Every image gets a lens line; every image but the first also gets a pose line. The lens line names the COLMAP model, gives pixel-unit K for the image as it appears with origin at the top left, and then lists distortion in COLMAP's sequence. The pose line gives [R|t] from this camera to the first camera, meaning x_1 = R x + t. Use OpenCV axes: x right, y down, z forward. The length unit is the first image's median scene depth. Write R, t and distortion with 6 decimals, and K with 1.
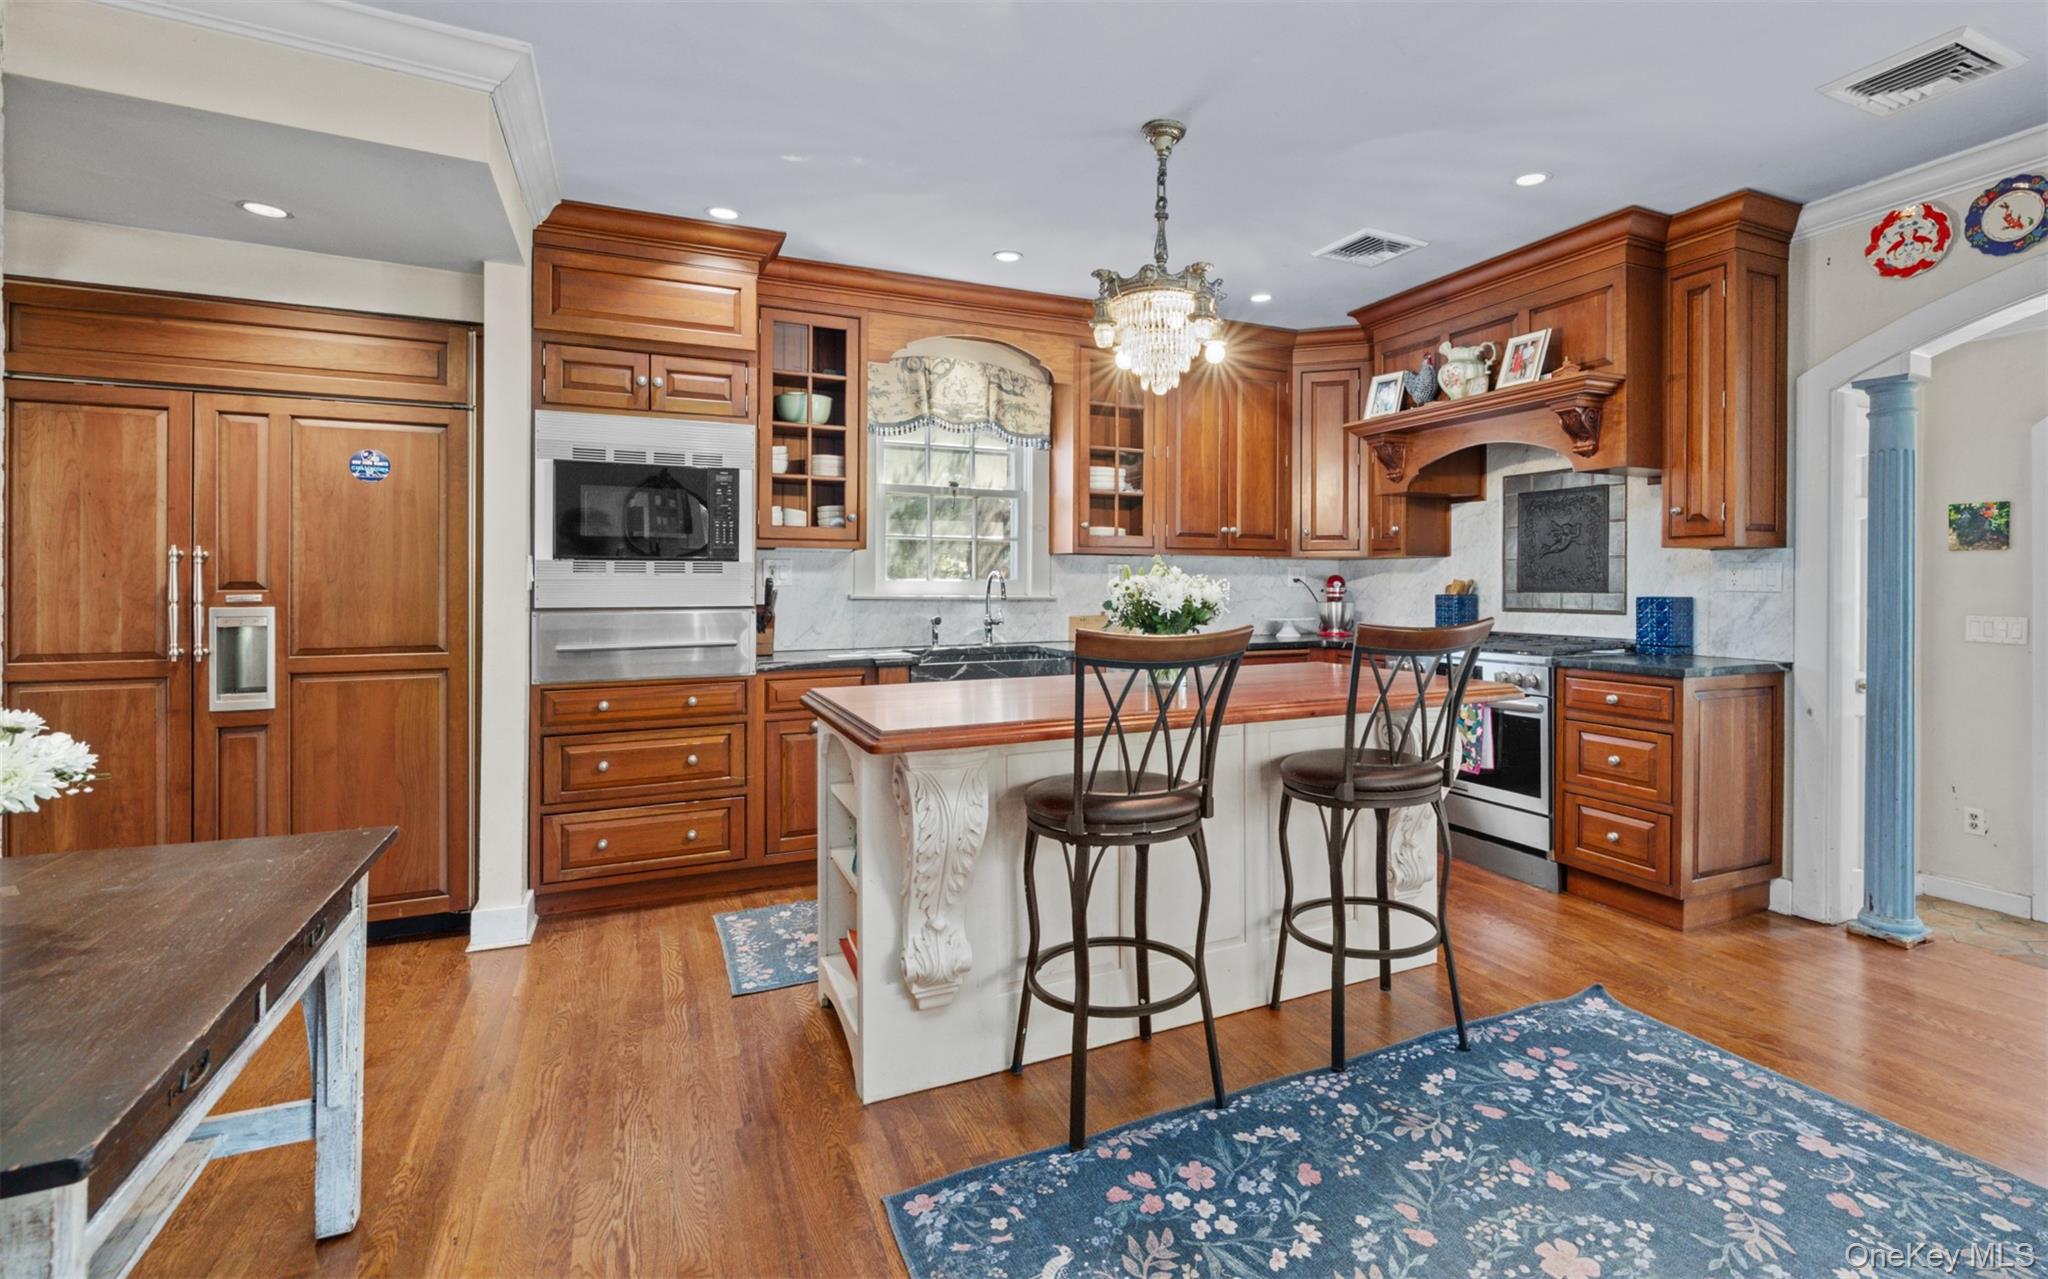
lens RADIAL K [[879.3, 0, 1027.7], [0, 879.3, 613.7], [0, 0, 1]] dist [0.001957, 0.000406]
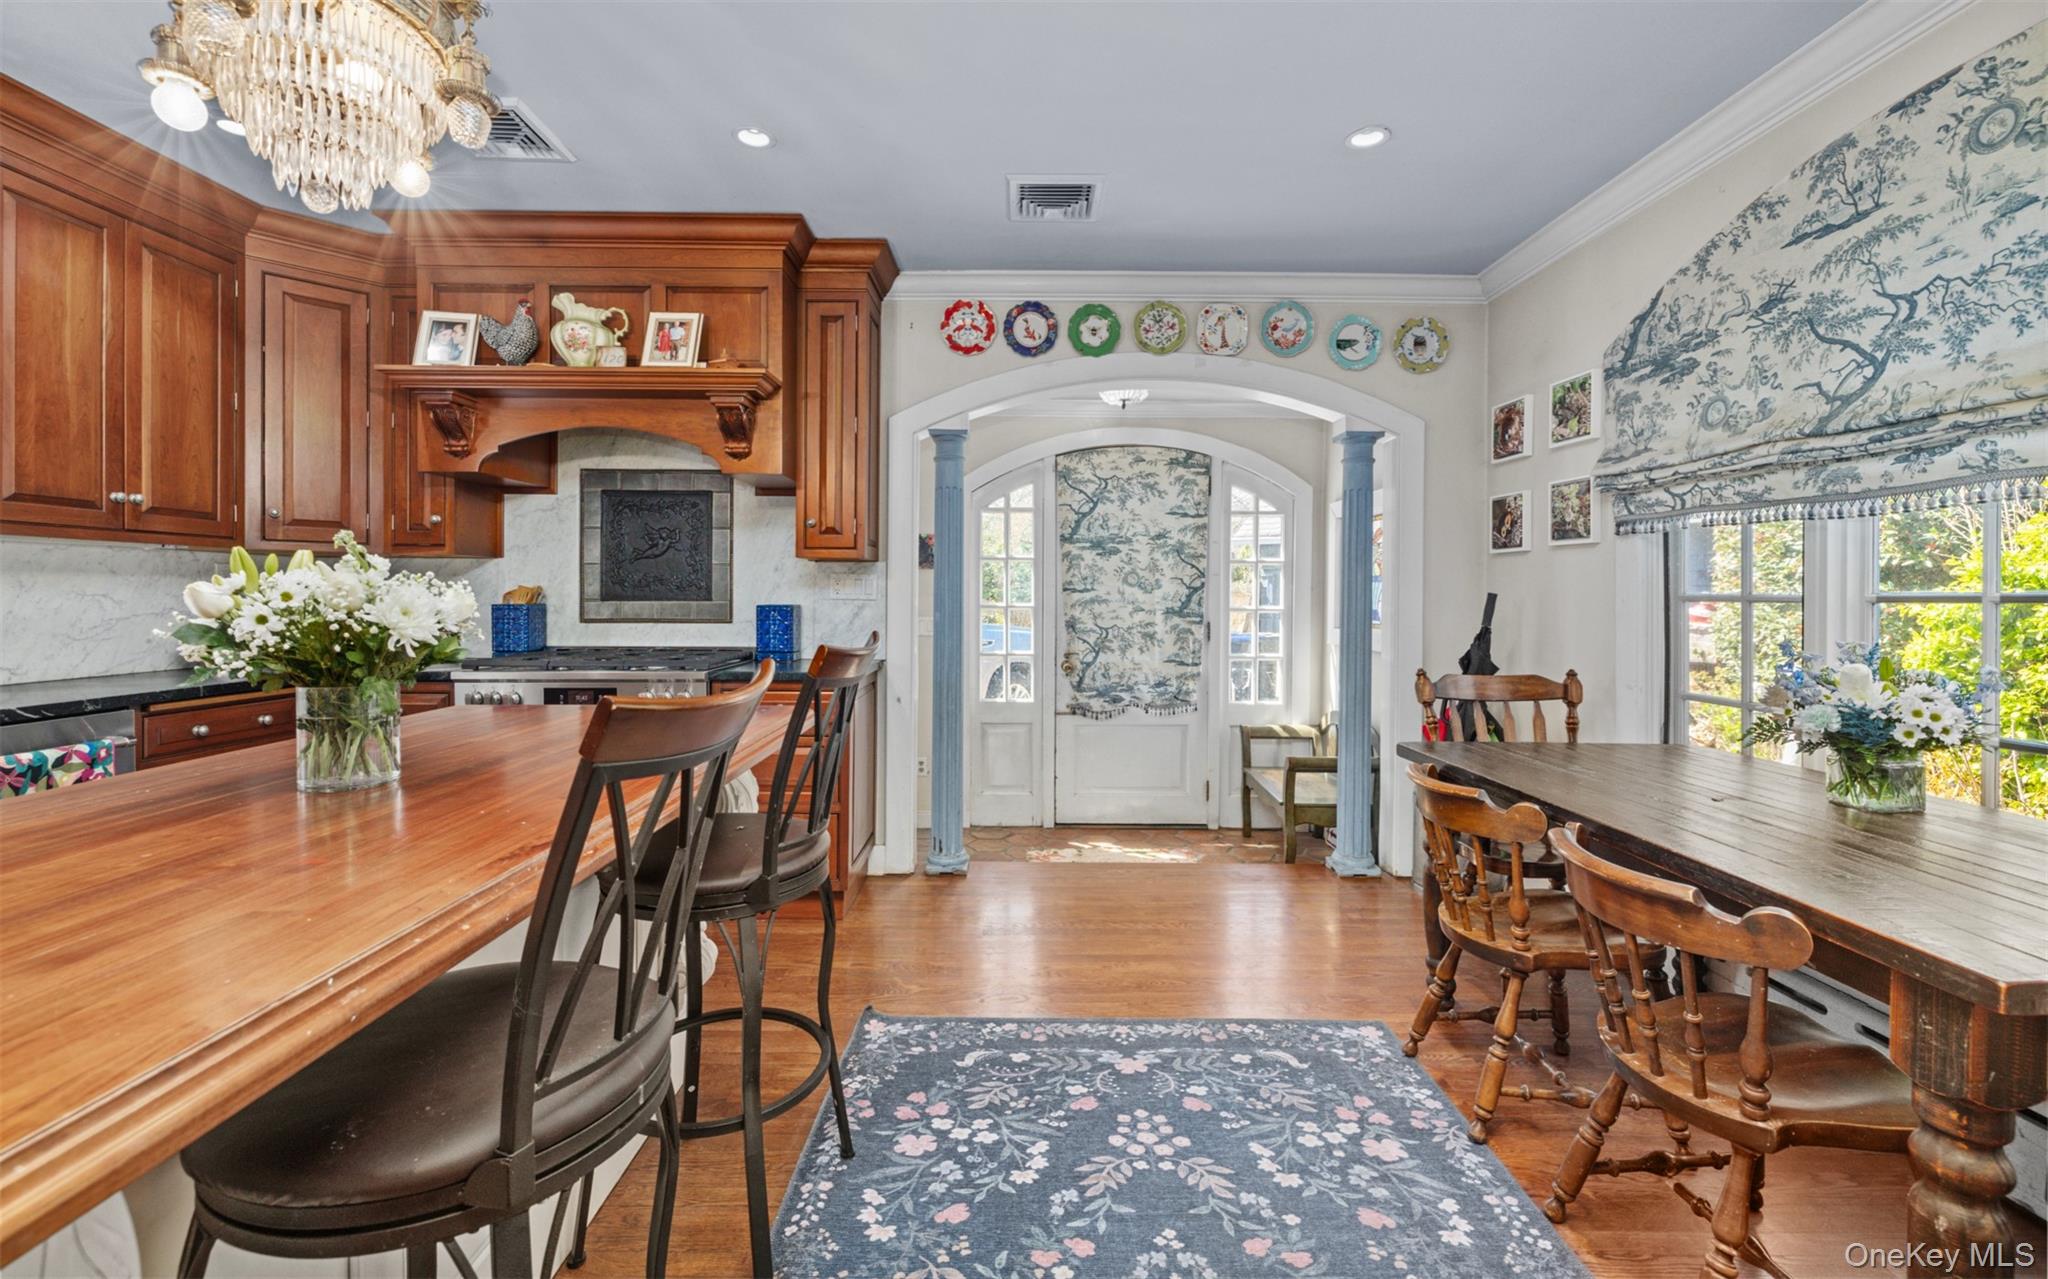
lens RADIAL K [[879.3, 0, 1027.7], [0, 879.3, 613.7], [0, 0, 1]] dist [0.001957, 0.000406]
pose [[0.395360, -0.017261, 0.918364, -0.127486], [0.026156, 0.999630, 0.007528, -0.009536], [-0.918154, 0.021045, 0.395665, 0.350661]]
